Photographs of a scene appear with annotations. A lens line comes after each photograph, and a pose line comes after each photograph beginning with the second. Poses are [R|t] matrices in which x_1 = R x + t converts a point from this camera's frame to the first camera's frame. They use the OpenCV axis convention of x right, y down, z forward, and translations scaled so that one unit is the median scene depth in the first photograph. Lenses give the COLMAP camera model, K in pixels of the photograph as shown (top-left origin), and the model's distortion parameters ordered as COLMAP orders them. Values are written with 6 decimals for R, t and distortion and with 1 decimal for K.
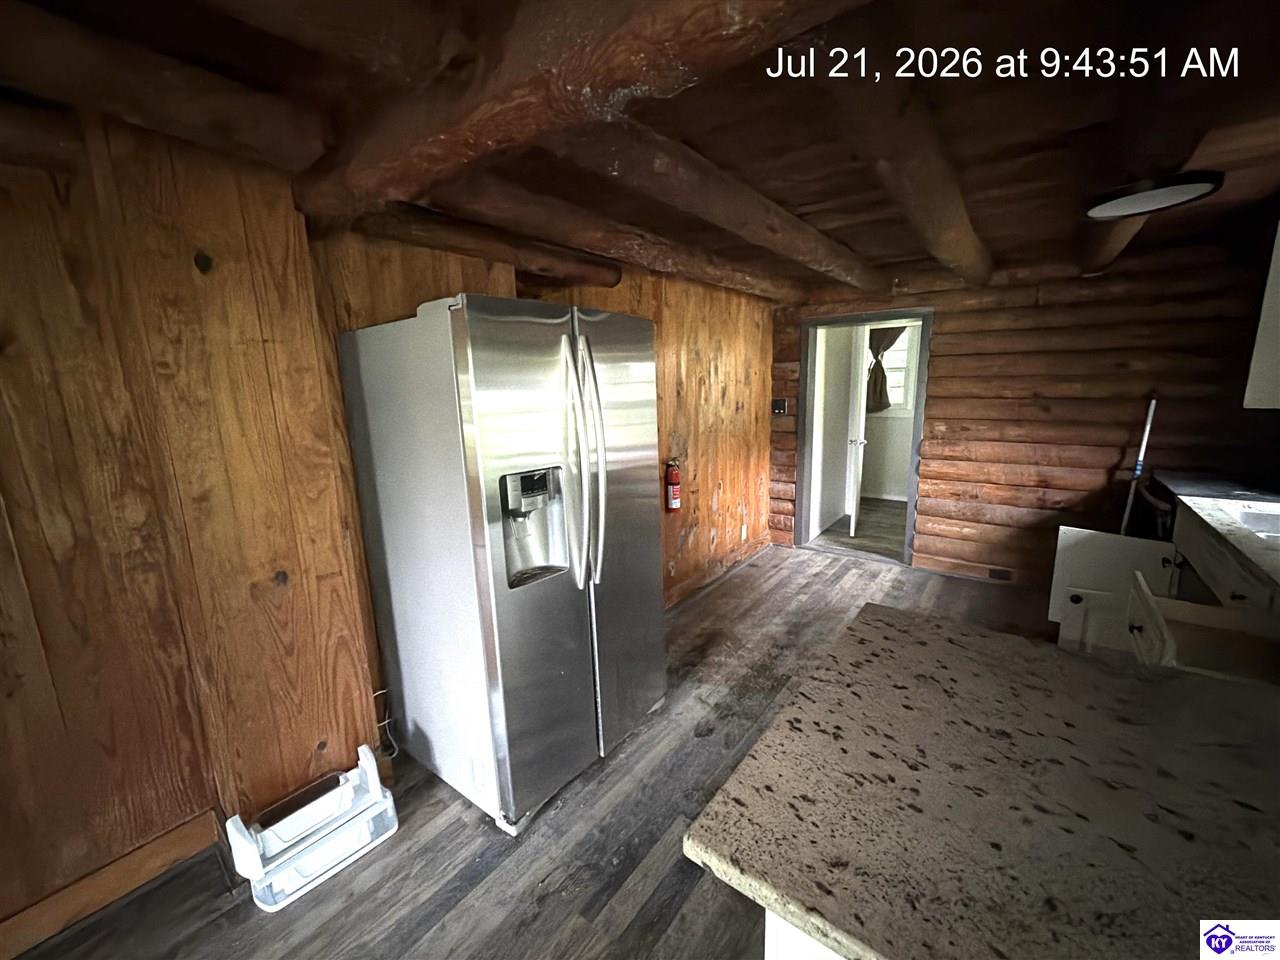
lens RADIAL K [[511.1, 0, 640.0], [0, 511.1, 480.0], [0, 0, 1]] dist [0.000283, 0.000011]
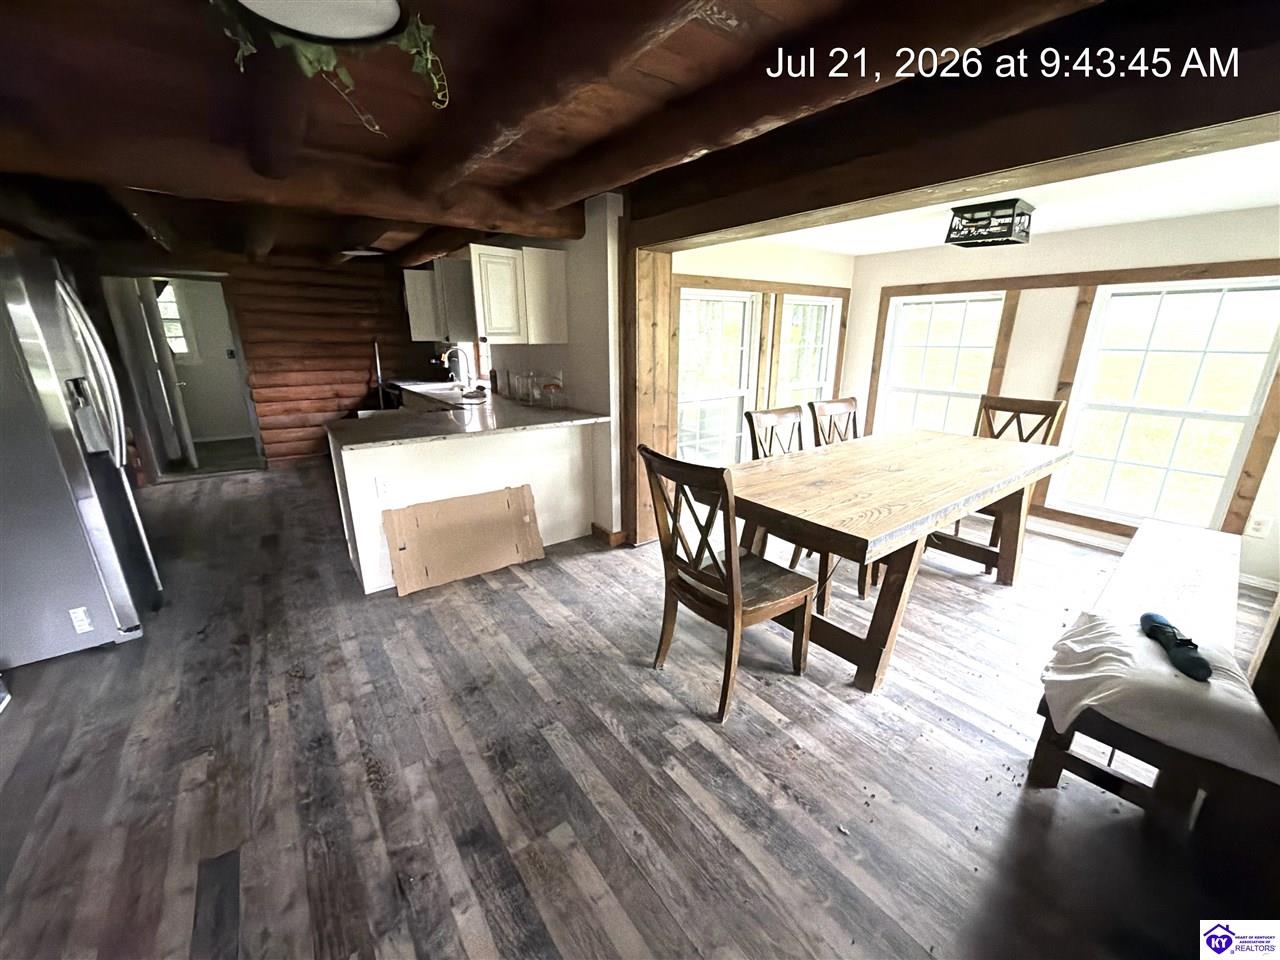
lens RADIAL K [[511.1, 0, 640.0], [0, 511.1, 480.0], [0, 0, 1]] dist [0.000283, 0.000011]
pose [[0.284689, -0.244274, 0.926975, -0.529625], [0.168789, 0.964655, 0.202366, 0.101844], [-0.943643, 0.098852, 0.315858, -0.418379]]
